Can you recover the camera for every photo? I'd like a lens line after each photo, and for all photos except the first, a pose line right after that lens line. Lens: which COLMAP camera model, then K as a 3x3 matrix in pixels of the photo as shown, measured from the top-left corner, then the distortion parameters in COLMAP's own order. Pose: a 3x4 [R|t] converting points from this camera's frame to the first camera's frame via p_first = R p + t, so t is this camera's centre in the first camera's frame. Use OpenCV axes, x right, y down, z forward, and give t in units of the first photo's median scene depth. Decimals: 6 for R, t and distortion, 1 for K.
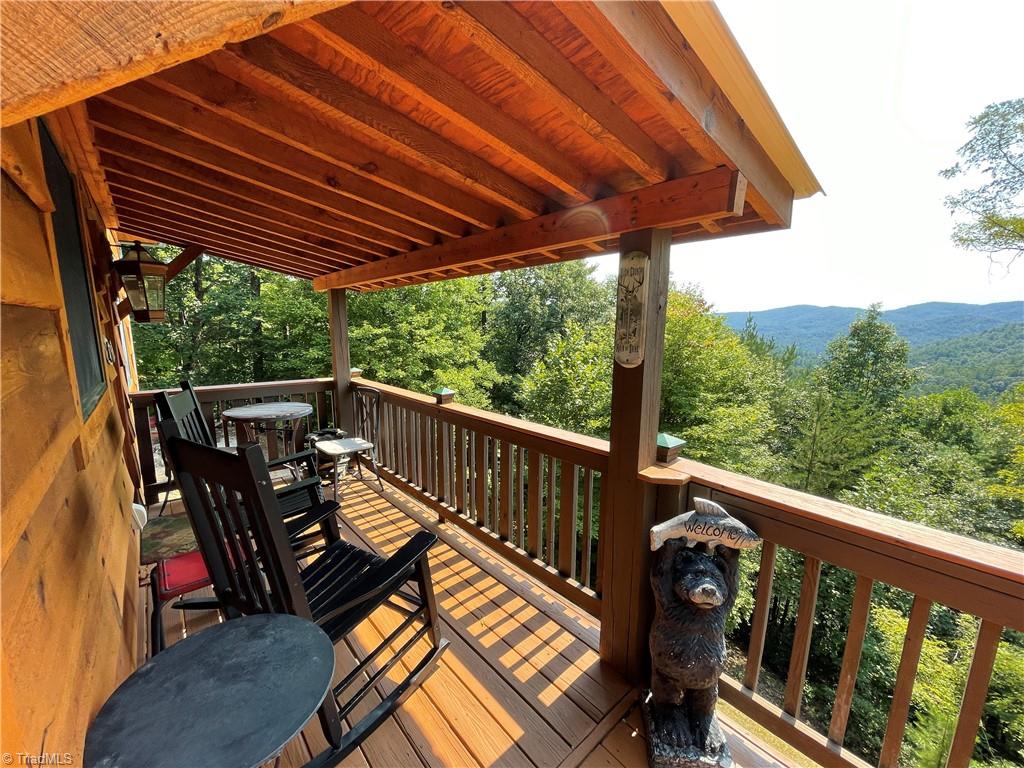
lens RADIAL K [[414.8, 0, 510.7], [0, 414.8, 386.3], [0, 0, 1]] dist [-0.000950, 0.000980]
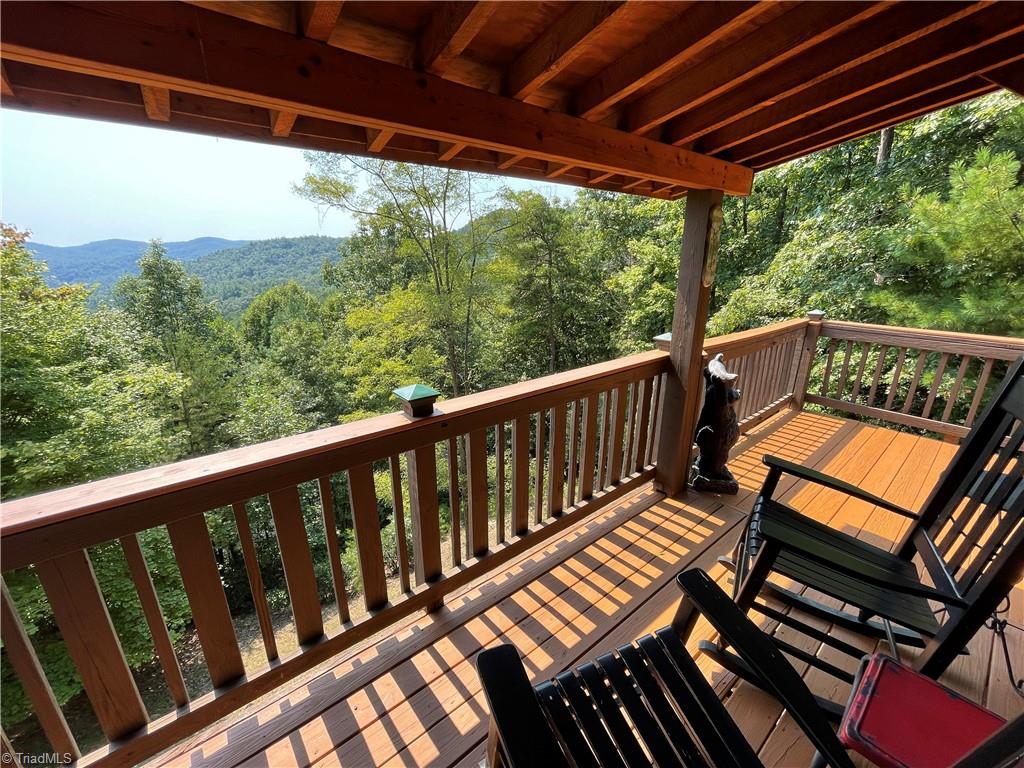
lens RADIAL K [[414.8, 0, 522.5], [0, 414.8, 368.2], [0, 0, 1]] dist [-0.000950, 0.000980]
pose [[0.040127, -0.256154, 0.965803, -0.158753], [0.155413, 0.956418, 0.247208, -0.030119], [-0.987034, 0.140178, 0.078188, 0.196555]]
